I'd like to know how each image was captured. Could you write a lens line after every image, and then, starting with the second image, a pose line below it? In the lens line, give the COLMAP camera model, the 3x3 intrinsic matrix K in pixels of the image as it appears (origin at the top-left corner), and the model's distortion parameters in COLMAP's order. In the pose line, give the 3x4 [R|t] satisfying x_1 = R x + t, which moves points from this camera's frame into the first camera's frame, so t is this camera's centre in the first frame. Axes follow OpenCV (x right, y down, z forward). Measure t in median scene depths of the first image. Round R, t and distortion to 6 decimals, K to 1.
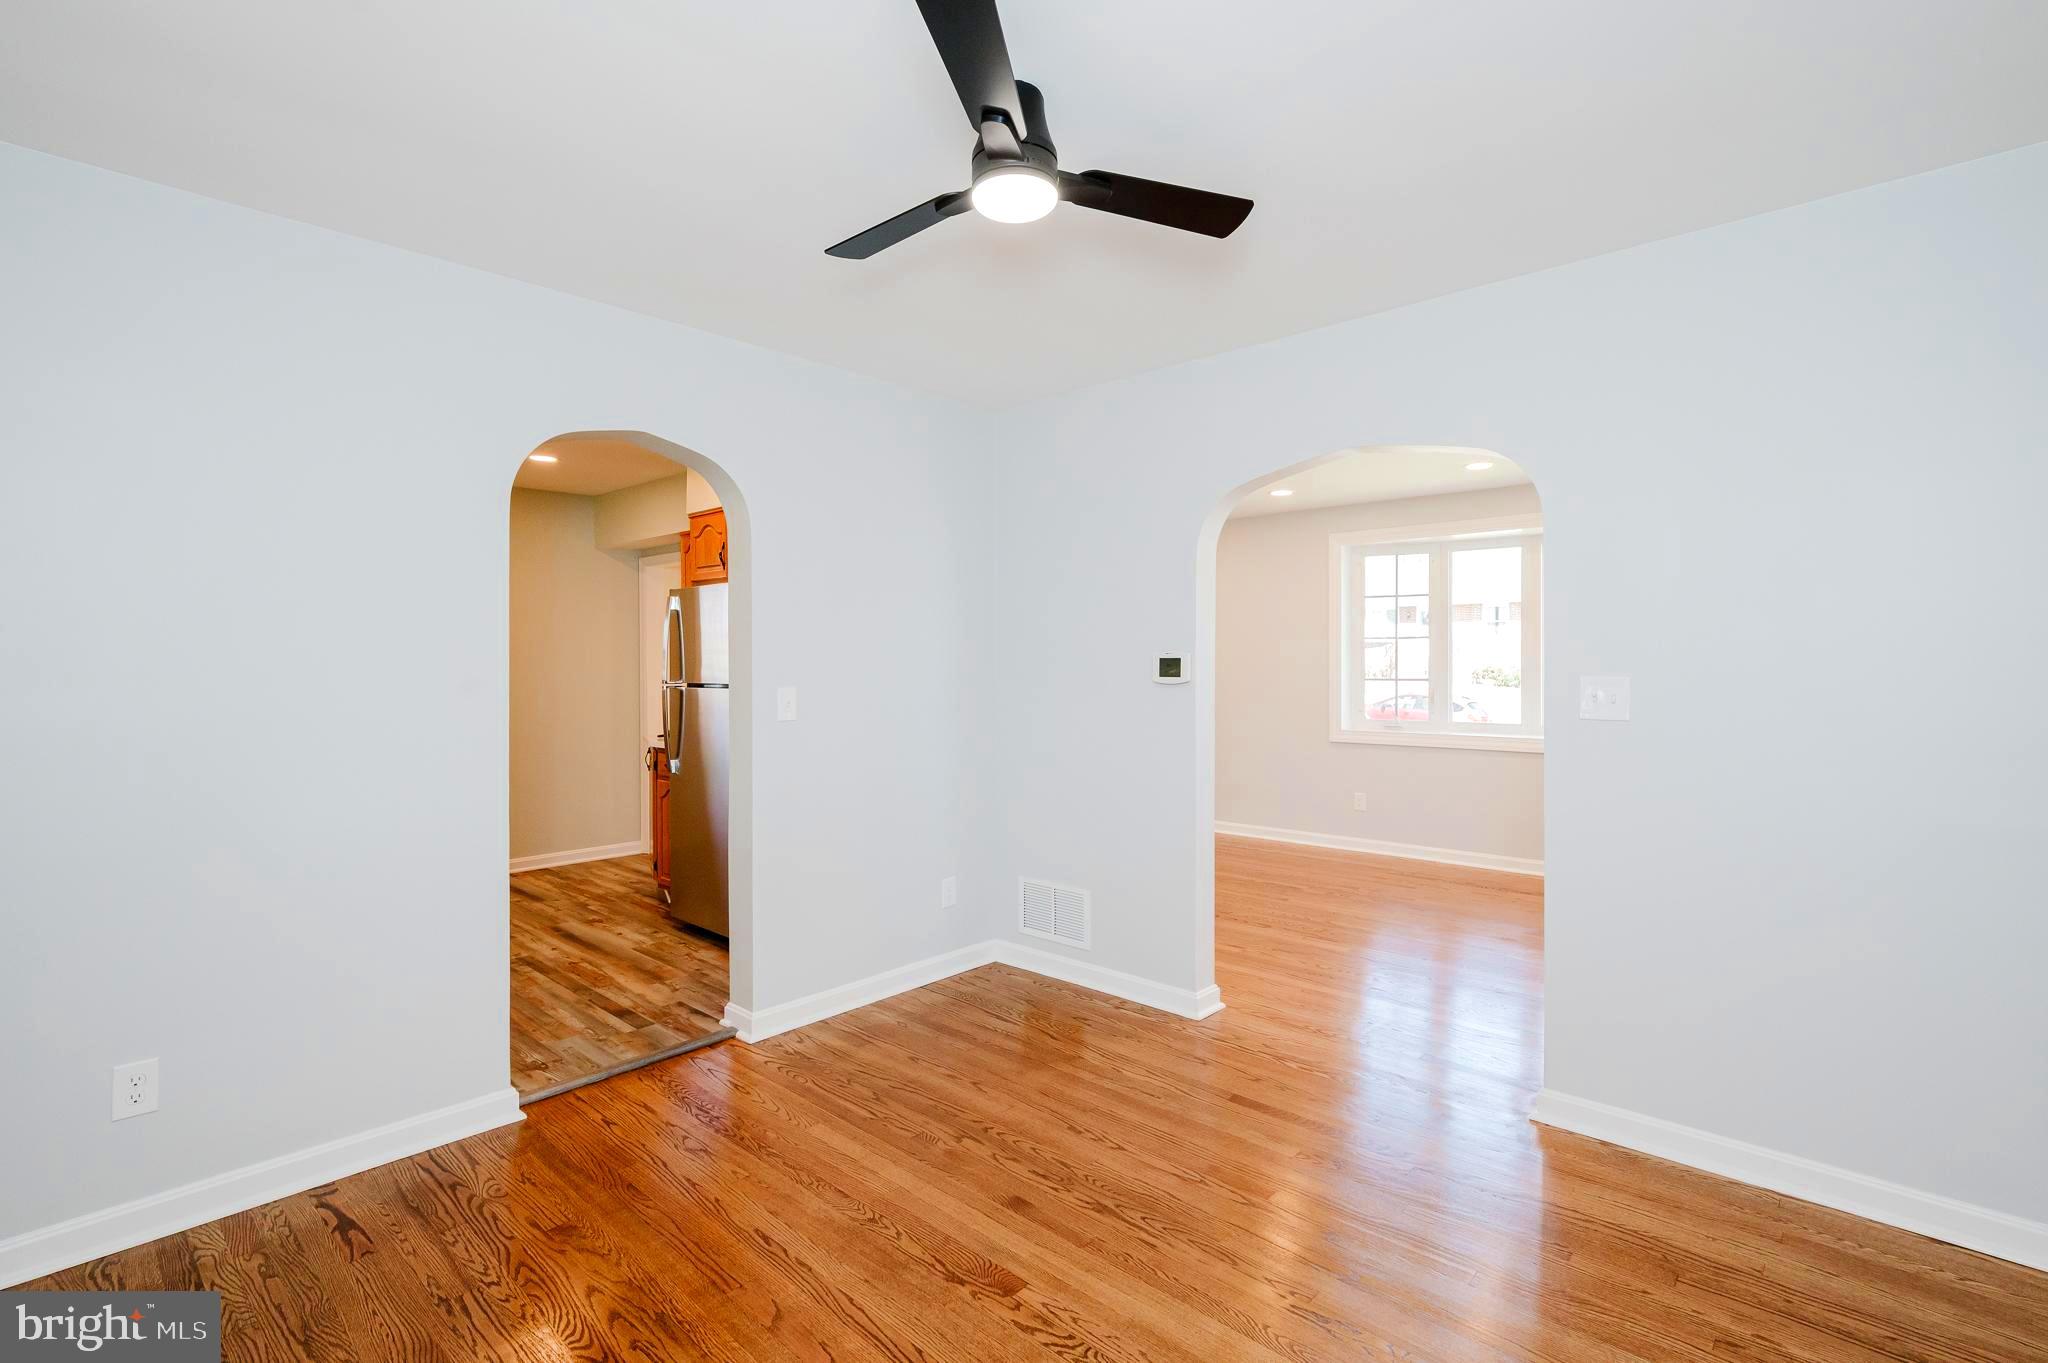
lens RADIAL K [[942.6, 0, 1024.0], [0, 942.6, 681.5], [0, 0, 1]] dist [-0.000257, -0.000092]
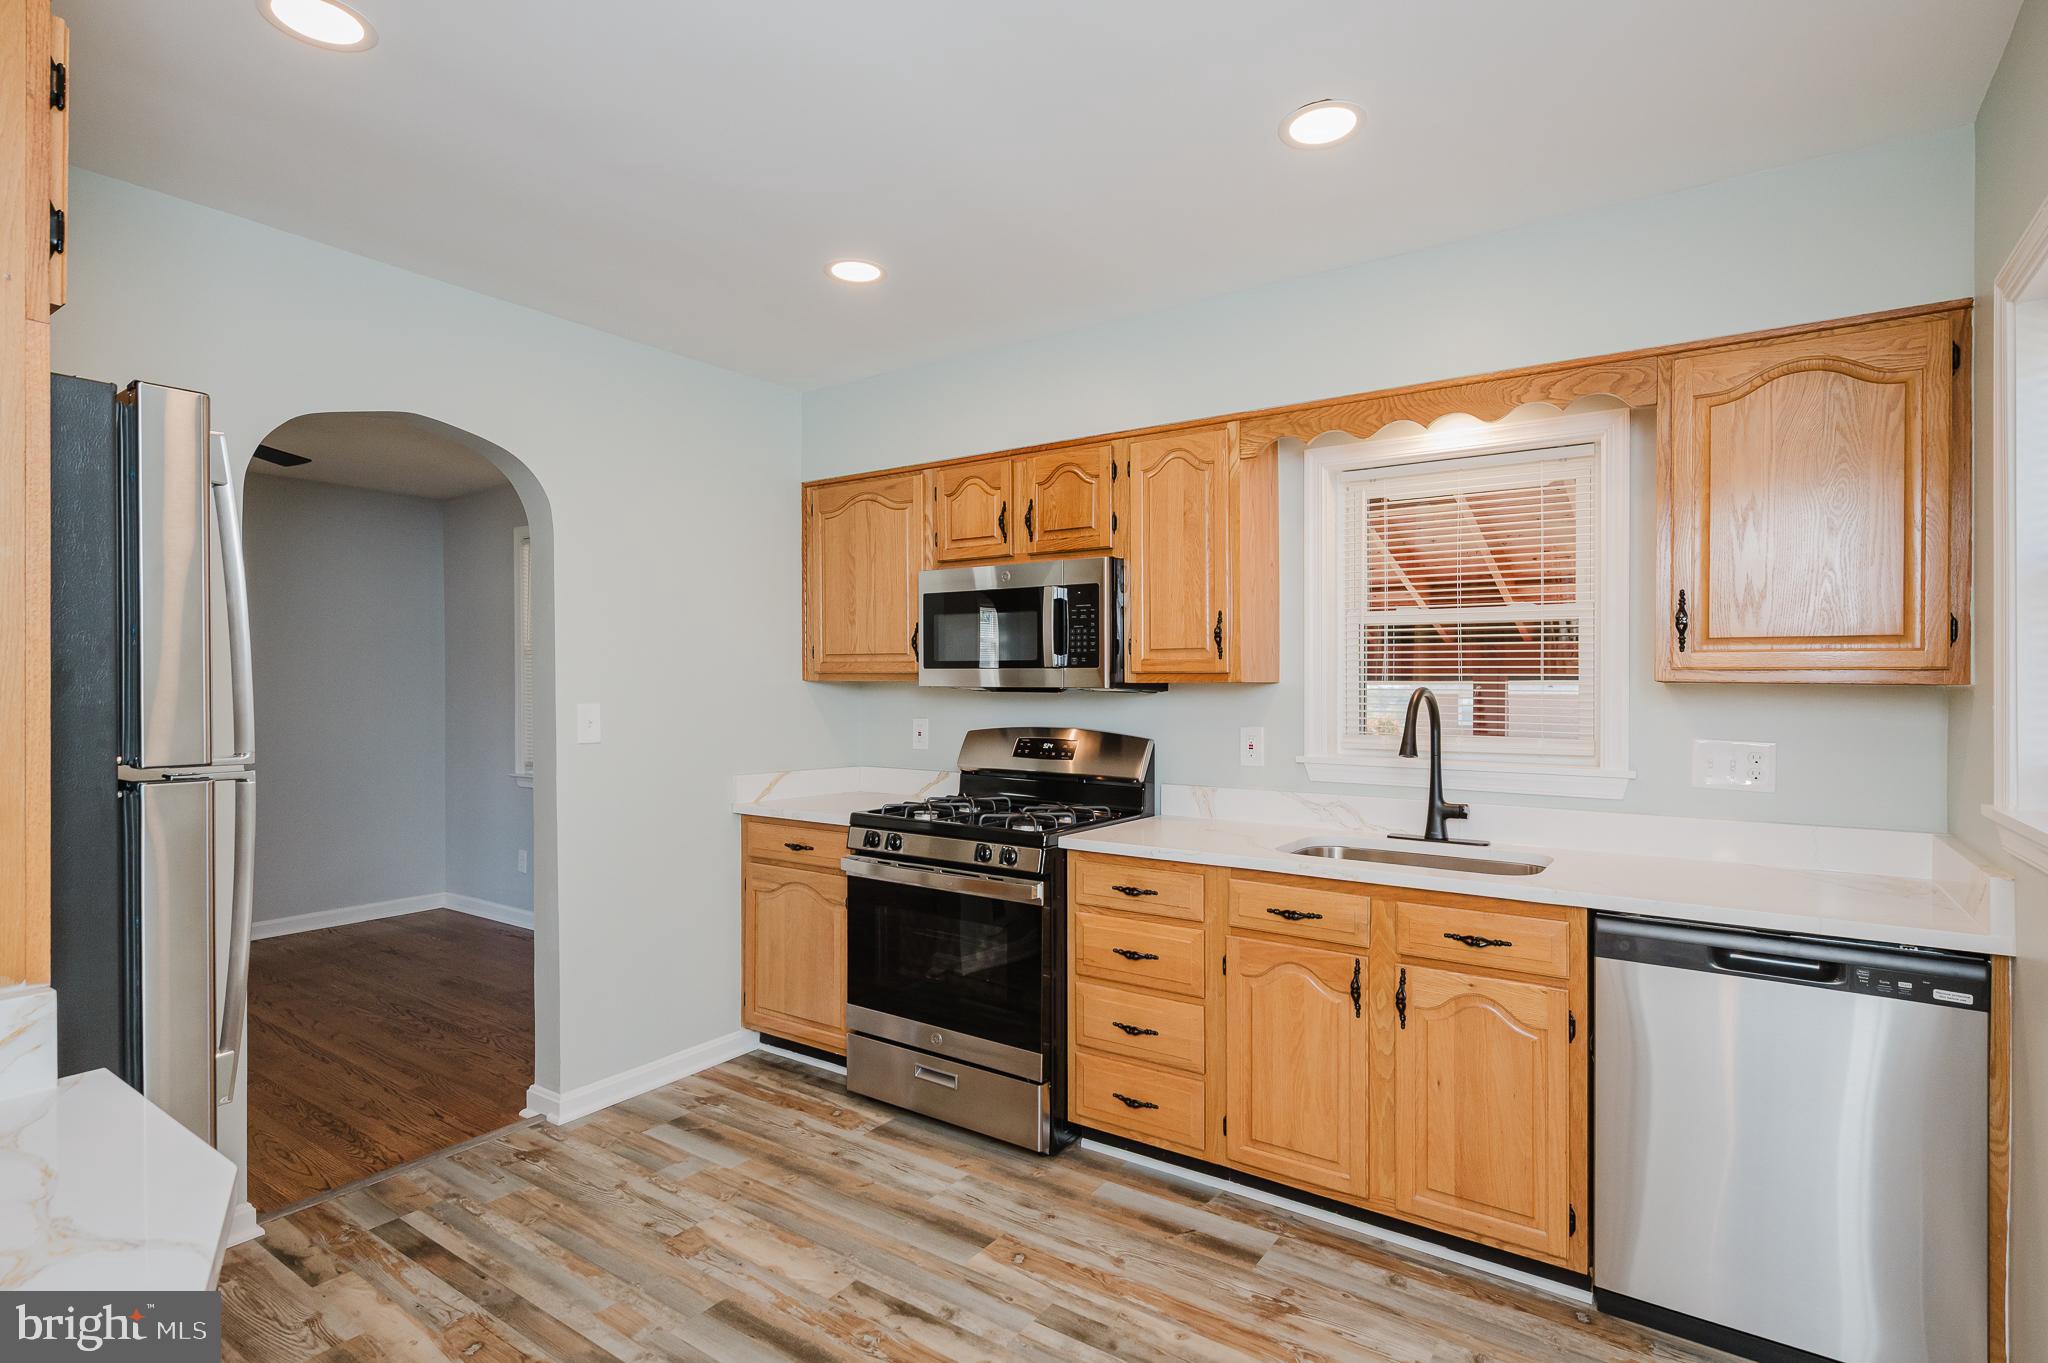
lens RADIAL K [[1024.1, 0, 1016.6], [0, 1024.1, 688.5], [0, 0, 1]] dist [0.005359, 0.000327]
pose [[-0.992228, 0.000260, -0.124434, -0.757737], [-0.002515, 0.999752, 0.022146, -0.032274], [0.124409, 0.022287, -0.991981, 1.776619]]
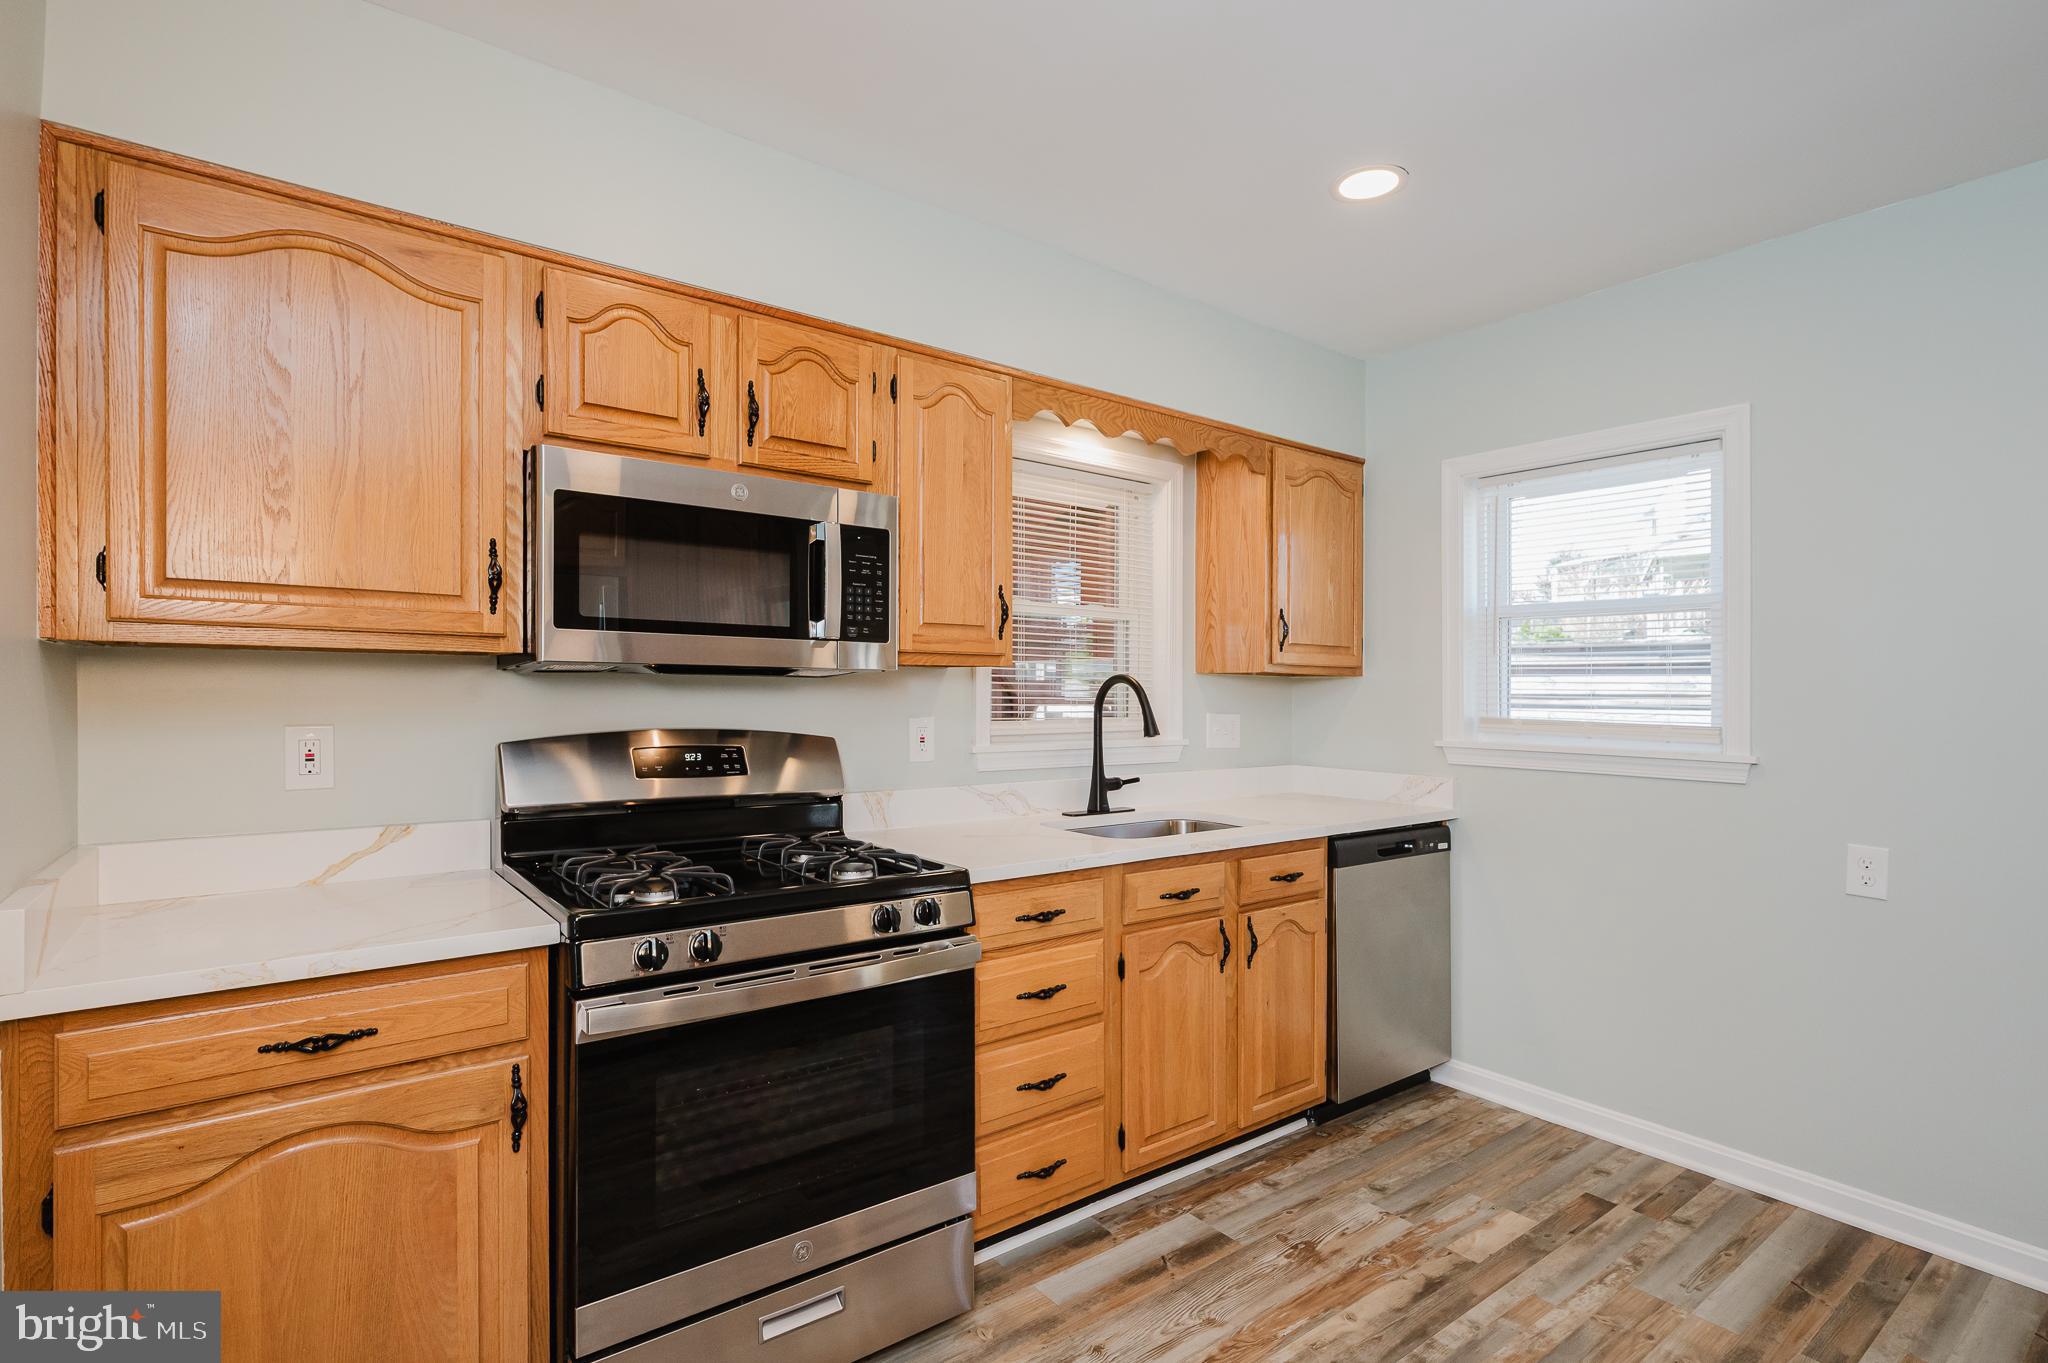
lens RADIAL K [[998.6, 0, 1022.0], [0, 998.6, 684.6], [0, 0, 1]] dist [0.001516, 0.000448]
pose [[-0.174371, -0.001803, -0.984678, -0.314605], [-0.026610, 0.999642, 0.002882, -0.007795], [0.984320, 0.026705, -0.174356, 1.100320]]
